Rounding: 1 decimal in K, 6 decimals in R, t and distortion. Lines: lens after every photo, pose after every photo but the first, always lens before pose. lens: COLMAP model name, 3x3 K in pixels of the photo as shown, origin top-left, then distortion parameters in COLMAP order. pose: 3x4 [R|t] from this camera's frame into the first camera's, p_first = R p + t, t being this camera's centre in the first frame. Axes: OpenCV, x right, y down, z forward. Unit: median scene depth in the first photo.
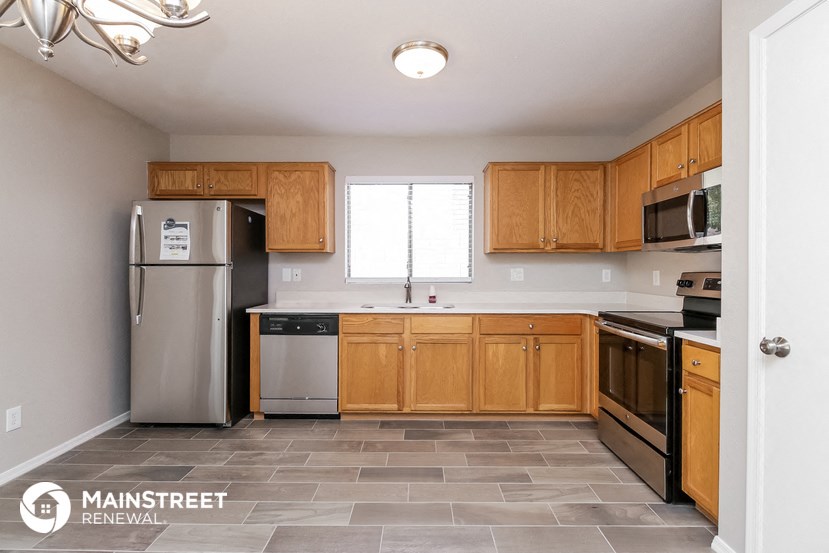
lens RADIAL K [[388.7, 0, 409.7], [0, 388.7, 266.3], [0, 0, 1]] dist [0.004343, -0.000351]
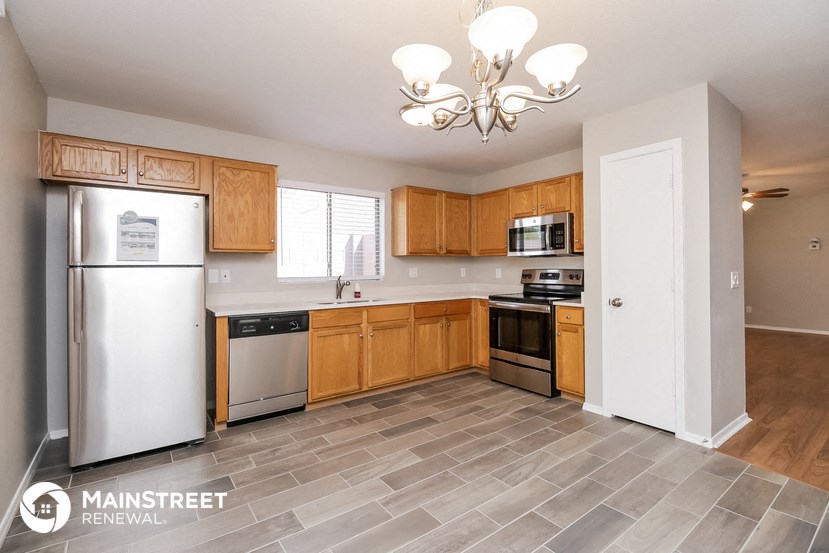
lens RADIAL K [[384.0, 0, 411.1], [0, 384.0, 261.0], [0, 0, 1]] dist [-0.003524, -0.000595]
pose [[0.803119, 0.003552, 0.595808, -0.596497], [0.003657, 0.999934, -0.010892, -0.003915], [-0.595807, 0.010927, 0.803053, -0.026165]]
